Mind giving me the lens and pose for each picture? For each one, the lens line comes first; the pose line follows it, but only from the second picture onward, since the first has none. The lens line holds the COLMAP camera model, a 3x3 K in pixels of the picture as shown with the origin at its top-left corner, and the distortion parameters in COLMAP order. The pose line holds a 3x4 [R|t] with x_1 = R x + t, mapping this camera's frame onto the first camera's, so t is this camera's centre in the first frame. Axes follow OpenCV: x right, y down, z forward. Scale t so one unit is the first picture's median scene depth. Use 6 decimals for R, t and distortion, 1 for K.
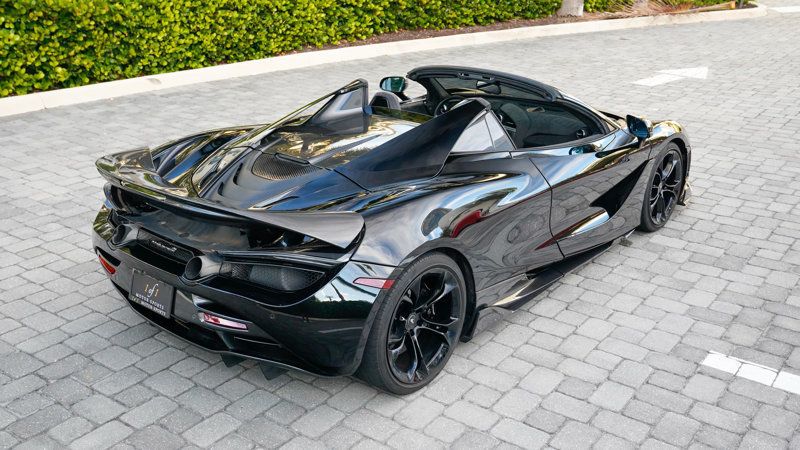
lens RADIAL K [[817.9, 0, 397.3], [0, 817.9, 241.0], [0, 0, 1]] dist [0.051875, 0.000000]
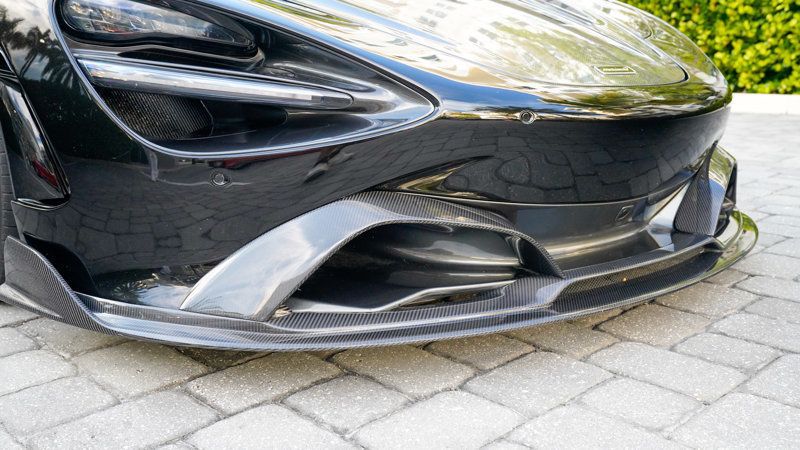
lens RADIAL K [[768.9, 0, 397.2], [0, 768.9, 225.7], [0, 0, 1]] dist [0.032179, 0.000000]
pose [[-0.166737, 0.200785, -0.965341, 0.362687], [-0.379559, 0.890530, 0.250783, -0.111669], [0.910018, 0.408219, -0.072275, 0.771417]]
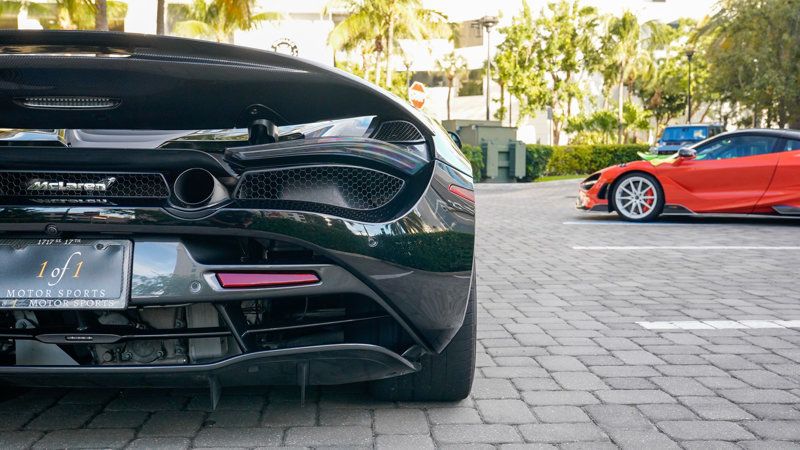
lens RADIAL K [[817.9, 0, 400.8], [0, 817.9, 220.4], [0, 0, 1]] dist [0.051875, 0.000000]
pose [[0.766269, -0.042994, 0.641080, -0.194305], [0.243725, 0.942639, -0.228101, 0.082279], [-0.594500, 0.331034, 0.732794, 0.216971]]
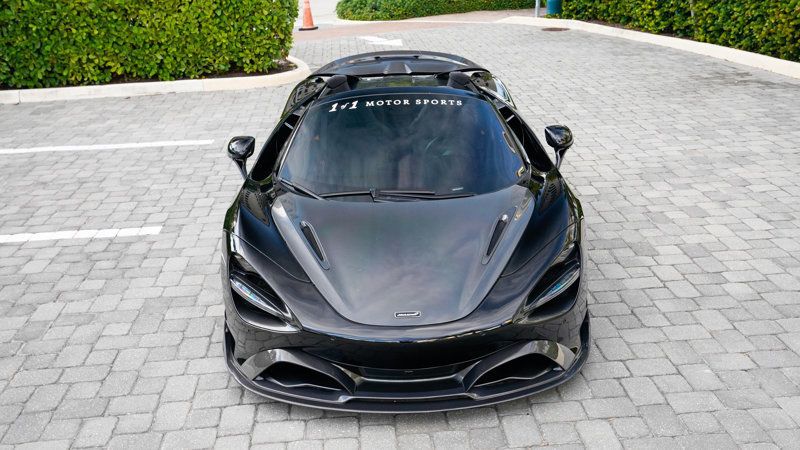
lens RADIAL K [[768.9, 0, 397.9], [0, 768.9, 228.2], [0, 0, 1]] dist [0.032179, 0.000000]
pose [[-0.763280, 0.254901, -0.593657, 0.423653], [-0.215835, 0.765480, 0.606181, -0.394530], [0.608949, 0.590818, -0.529259, 0.965182]]
